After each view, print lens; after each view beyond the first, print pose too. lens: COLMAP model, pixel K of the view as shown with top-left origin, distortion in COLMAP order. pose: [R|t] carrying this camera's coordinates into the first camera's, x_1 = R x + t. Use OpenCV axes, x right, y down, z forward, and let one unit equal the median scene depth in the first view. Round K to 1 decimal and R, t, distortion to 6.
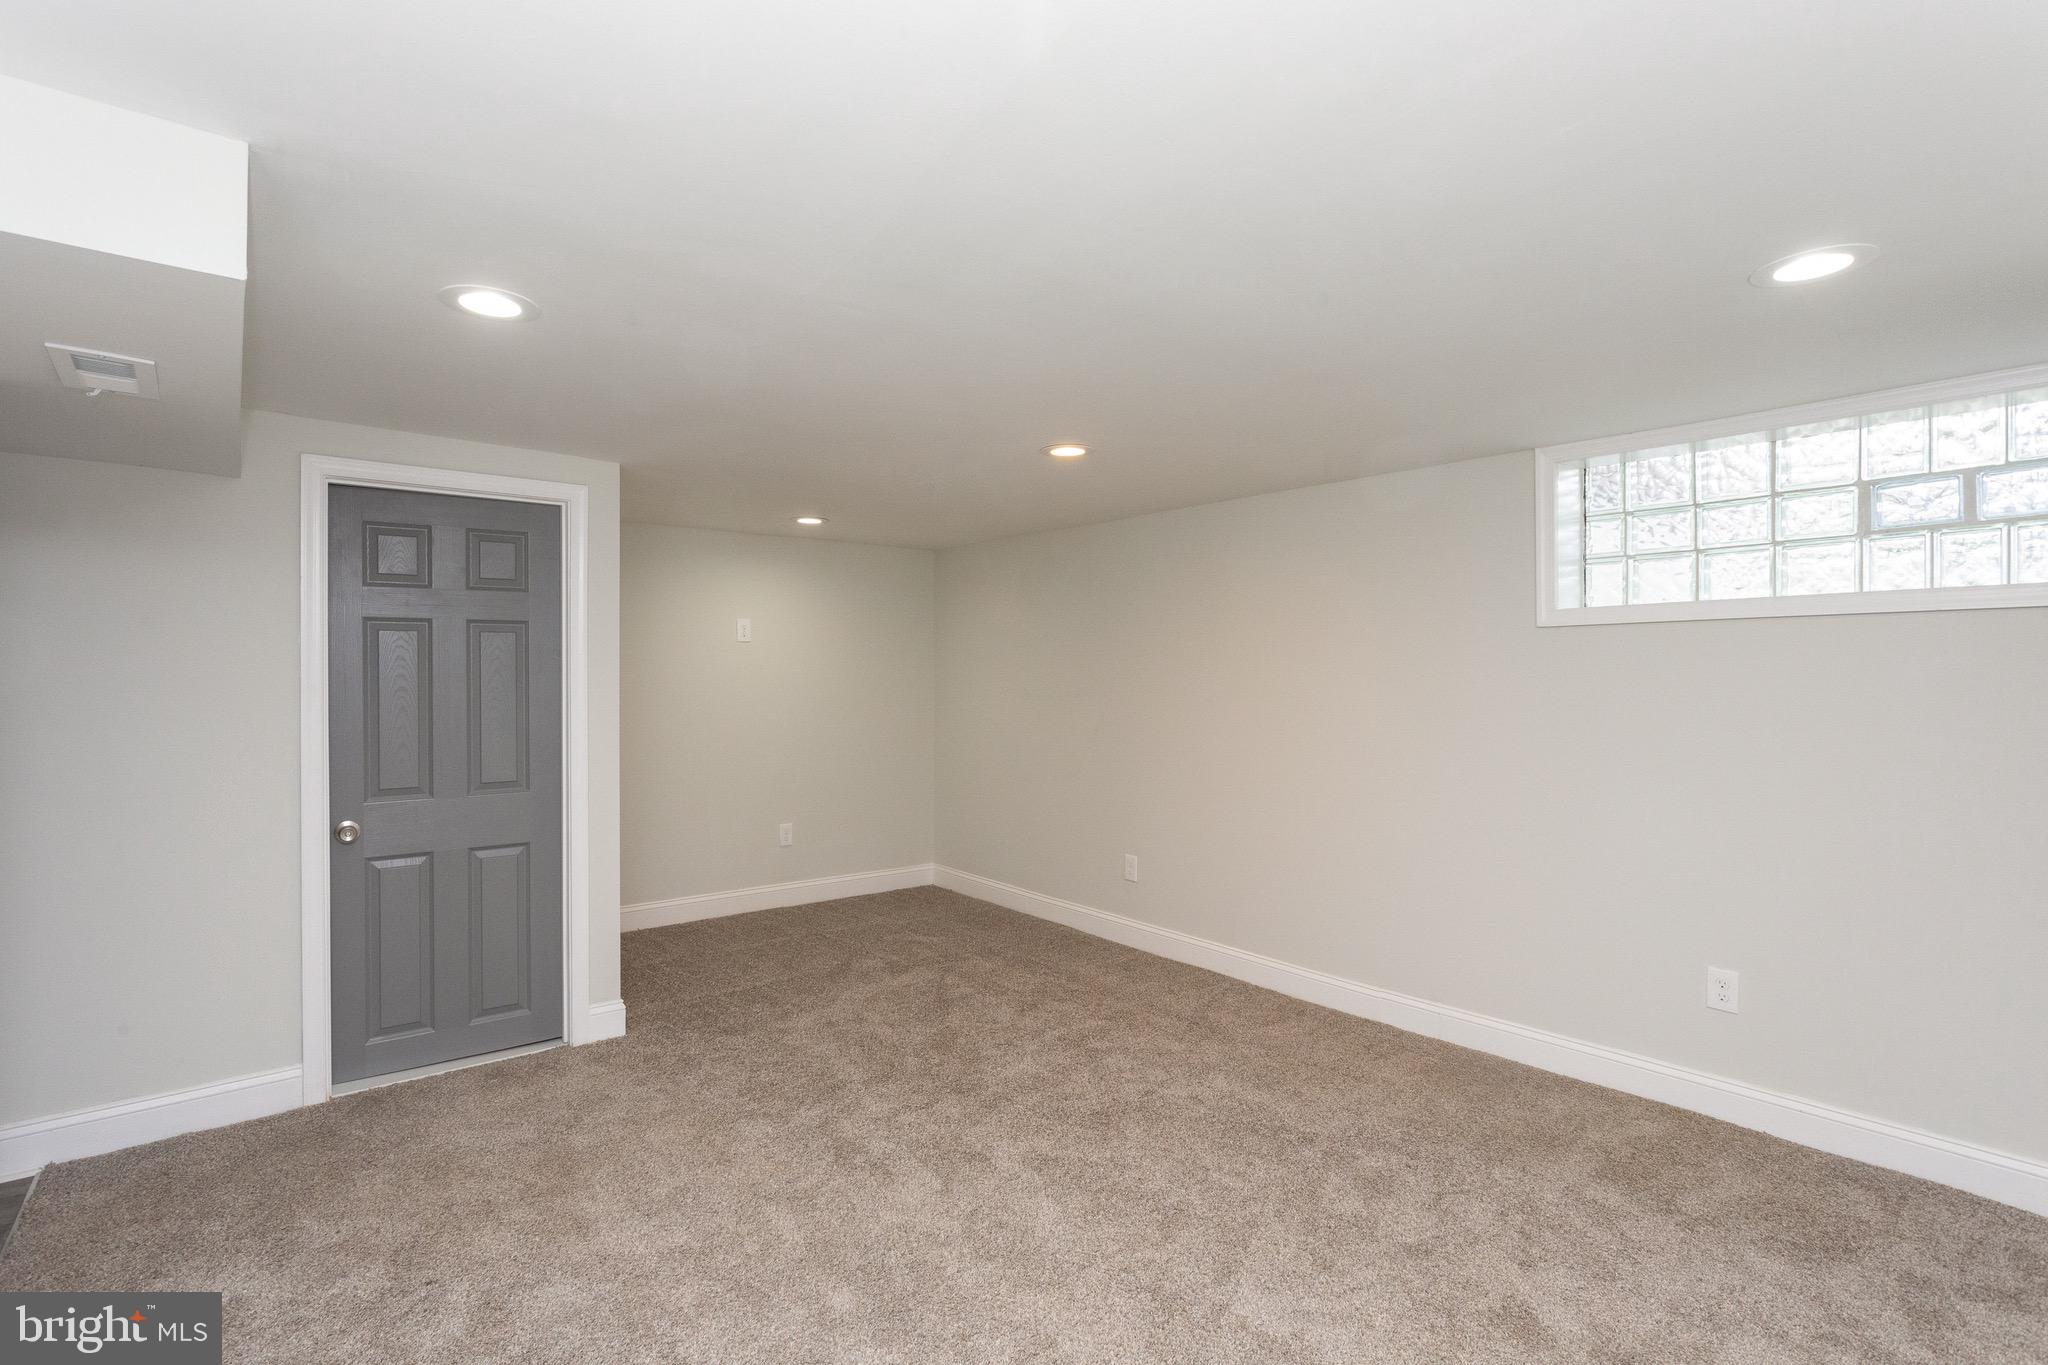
lens RADIAL K [[957.2, 0, 1018.7], [0, 957.2, 665.9], [0, 0, 1]] dist [0.000369, 0.000387]
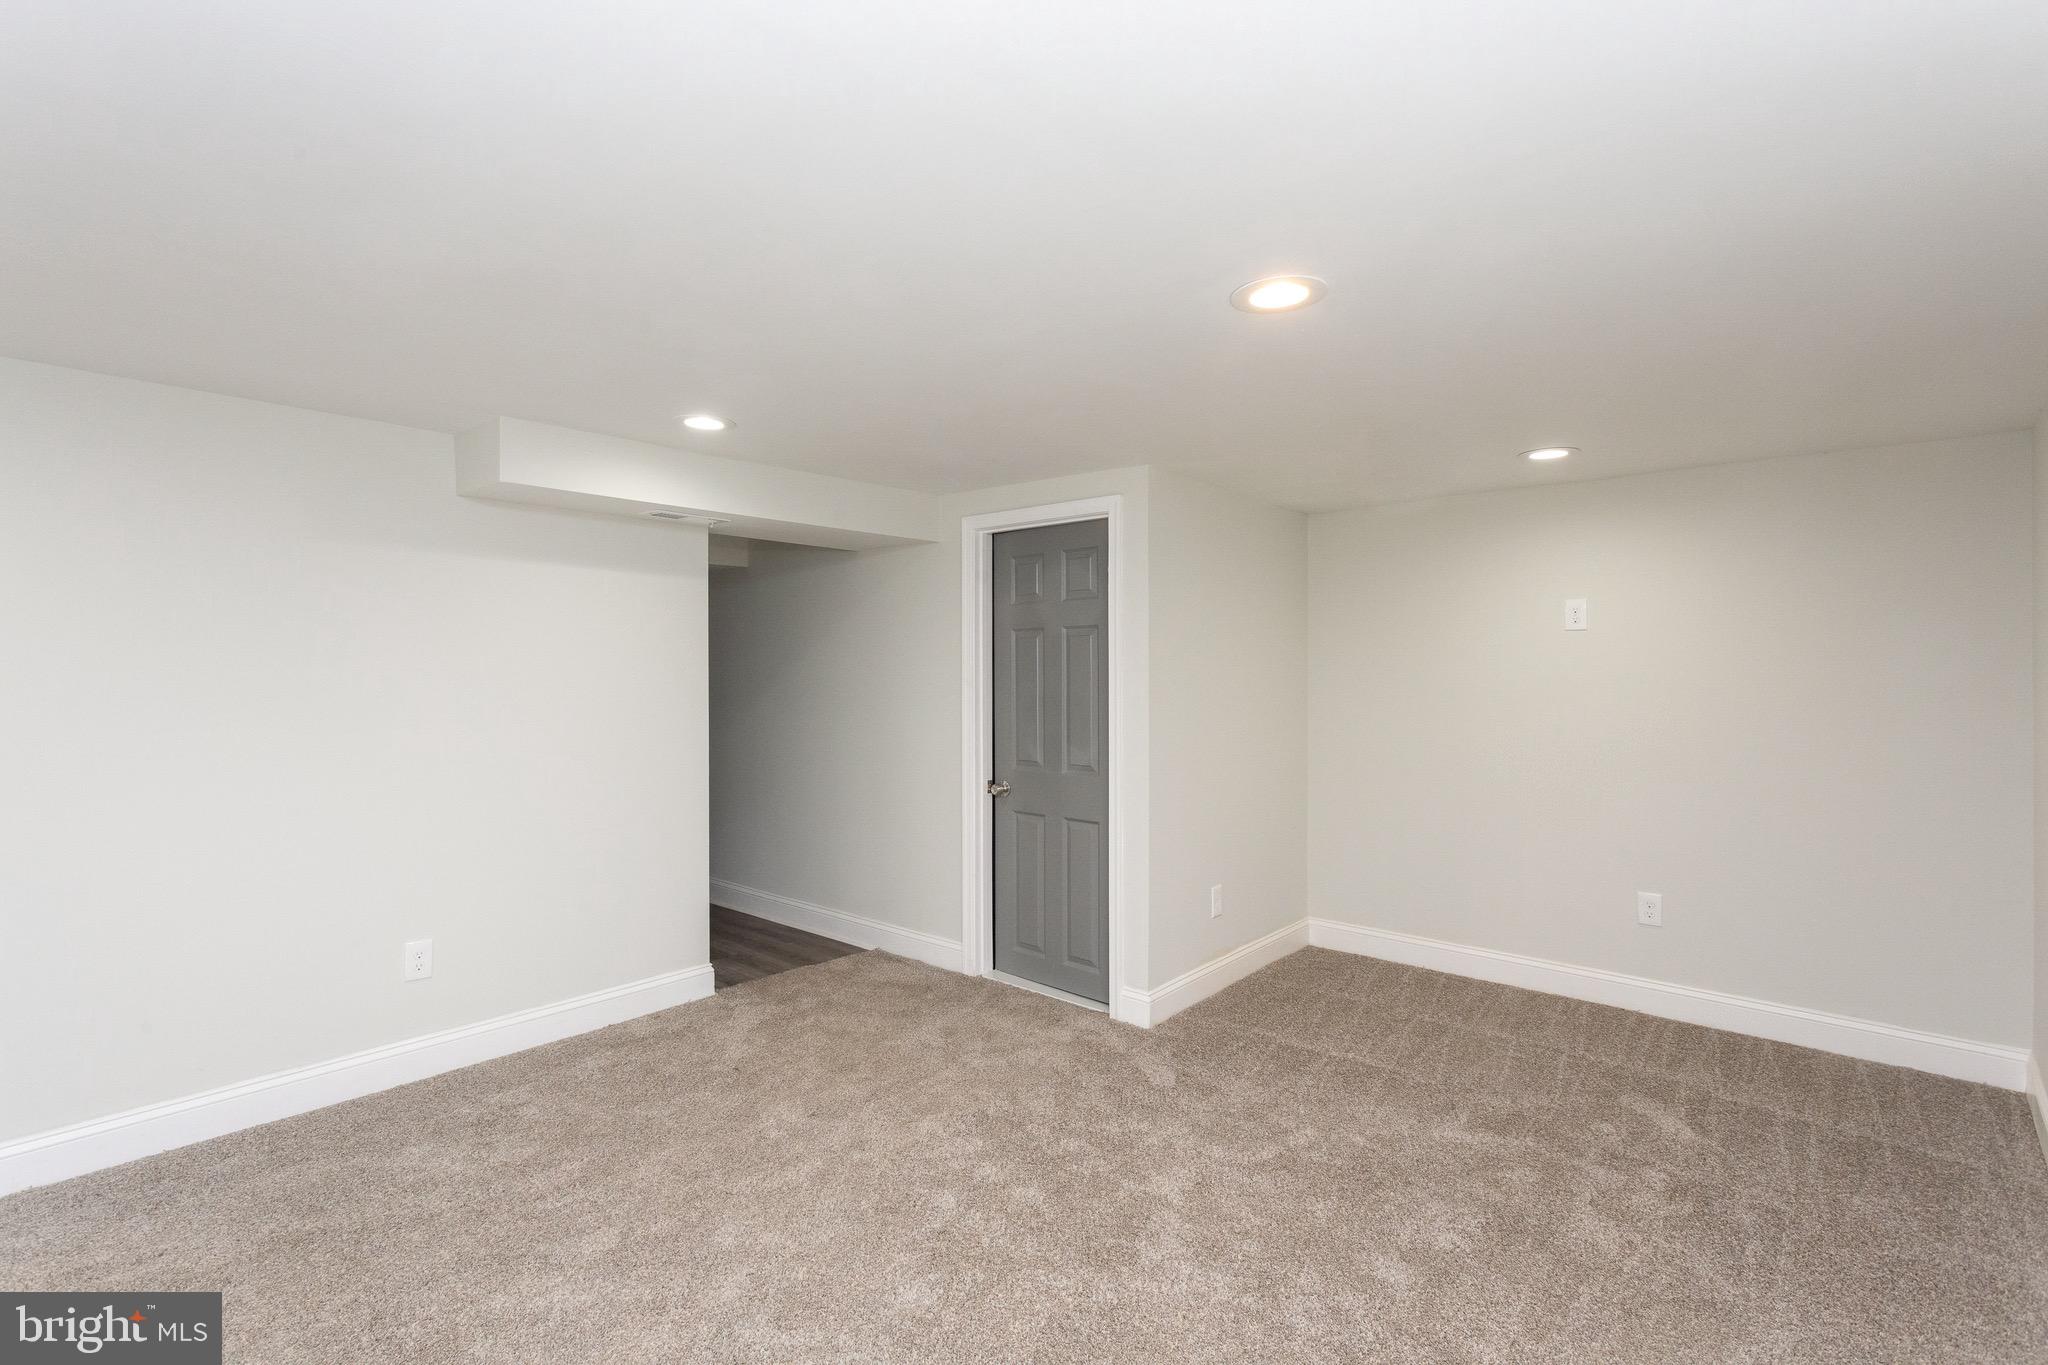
lens RADIAL K [[957.2, 0, 1018.7], [0, 957.2, 665.9], [0, 0, 1]] dist [0.000369, 0.000387]
pose [[0.176380, -0.003130, -0.984317, 0.616123], [0.002364, 0.999993, -0.002756, 0.005846], [0.984319, -0.001841, 0.176386, 0.761217]]
